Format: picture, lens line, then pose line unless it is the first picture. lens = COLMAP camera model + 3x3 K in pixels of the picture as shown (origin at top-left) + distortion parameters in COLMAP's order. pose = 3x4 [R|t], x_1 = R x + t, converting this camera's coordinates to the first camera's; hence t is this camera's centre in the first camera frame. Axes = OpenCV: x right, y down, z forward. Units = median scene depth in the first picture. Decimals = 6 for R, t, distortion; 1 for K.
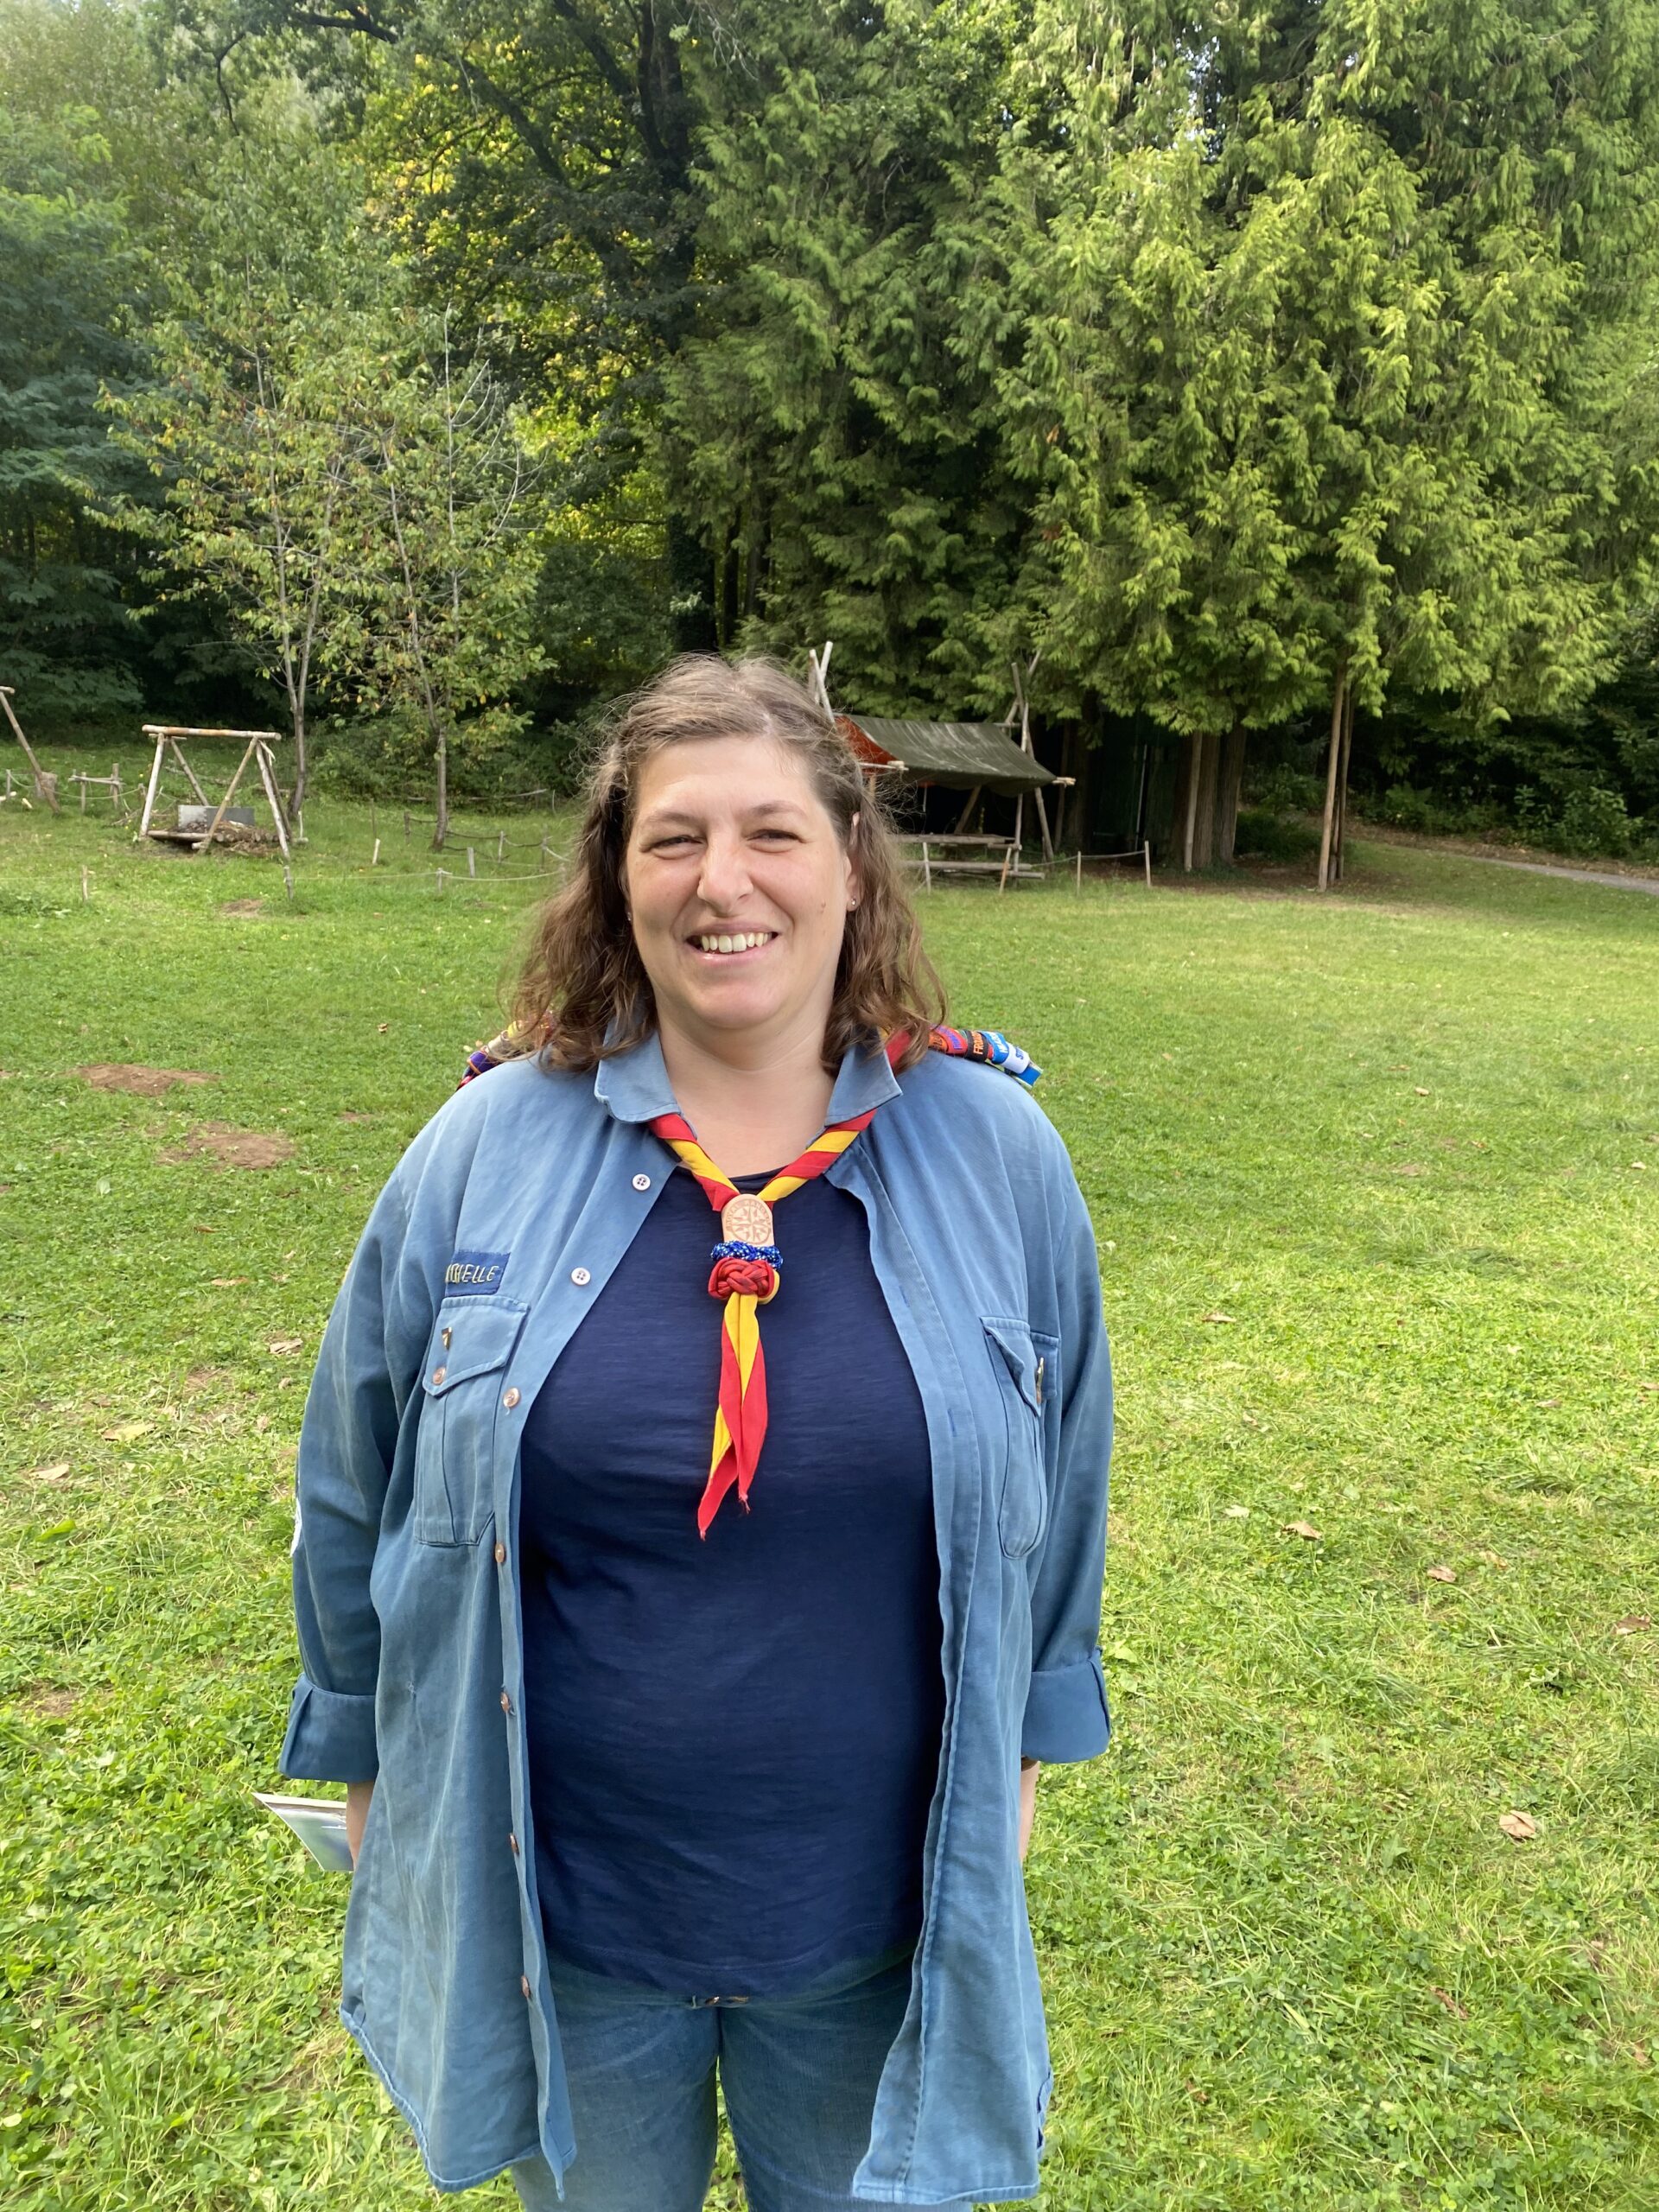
lens RADIAL K [[1647.8, 0, 843.0], [0, 1647.8, 1134.1], [0, 0, 1]] dist [0.007509, -0.005322]
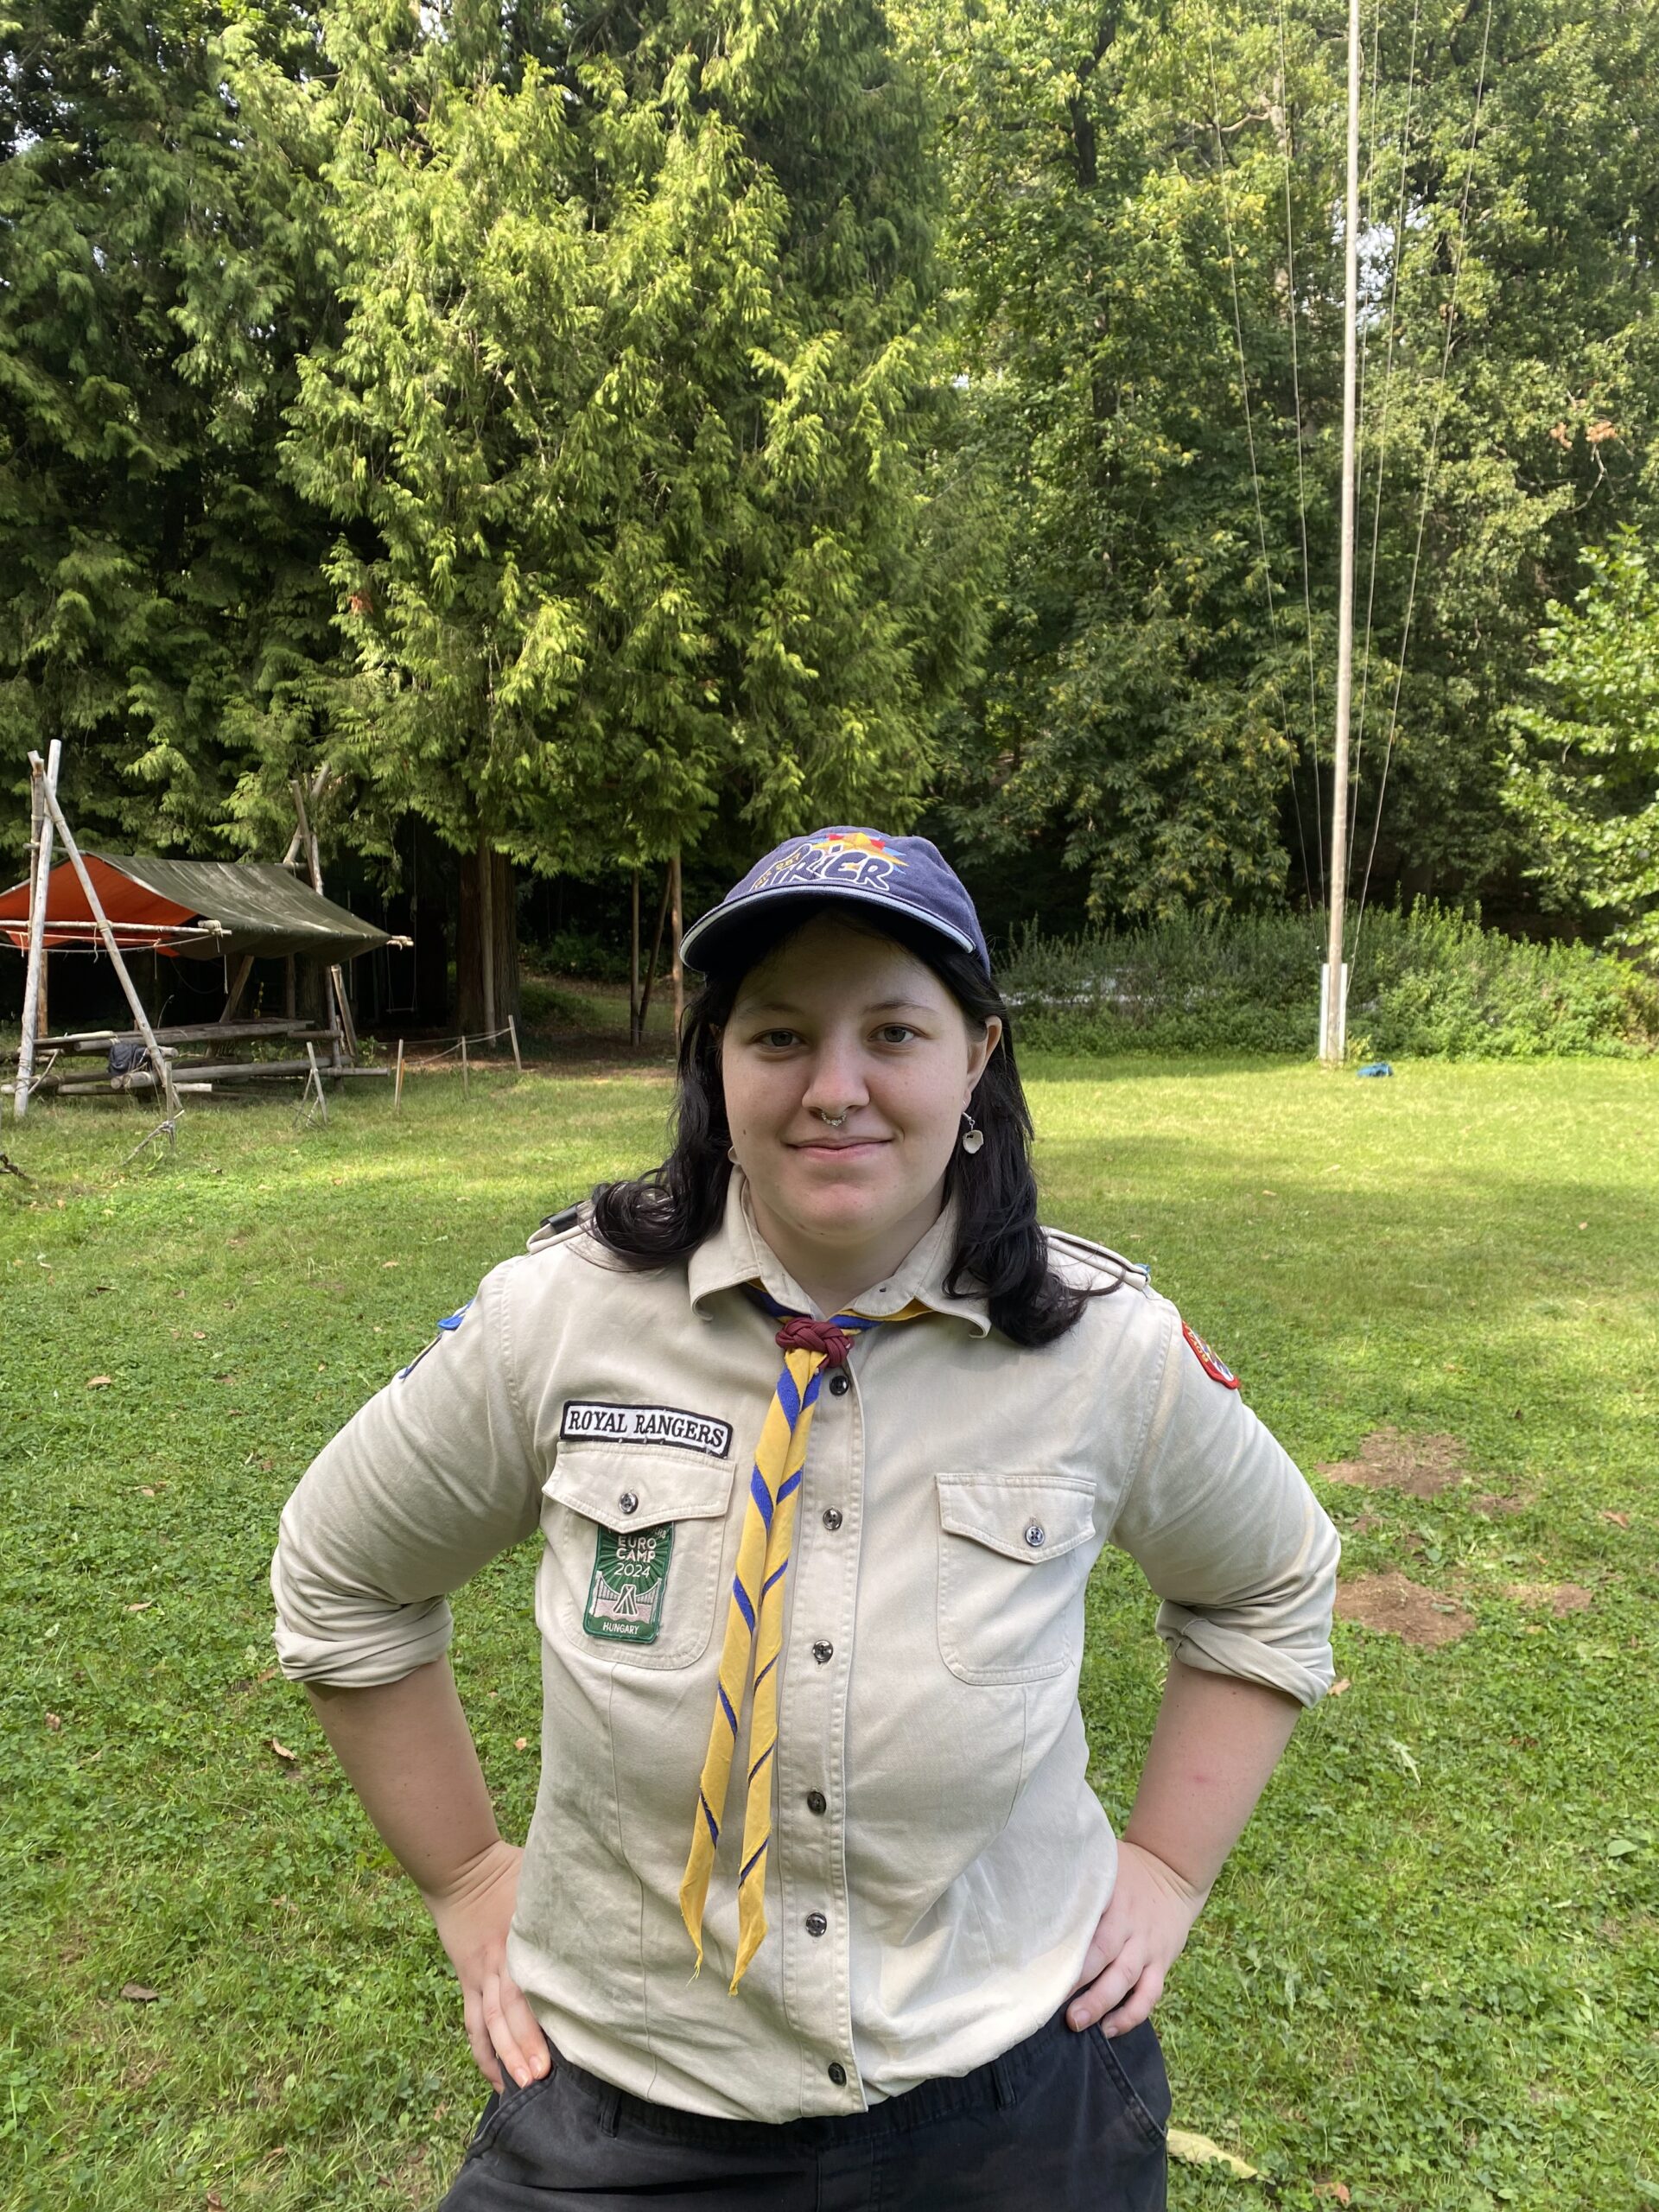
lens RADIAL K [[1647.8, 0, 843.0], [0, 1647.8, 1134.1], [0, 0, 1]] dist [0.007509, -0.005322]
pose [[0.800250, -0.110095, 0.589474, -0.152645], [0.156862, 0.987207, -0.028571, -0.084093], [-0.578787, 0.115330, 0.807282, 0.331475]]
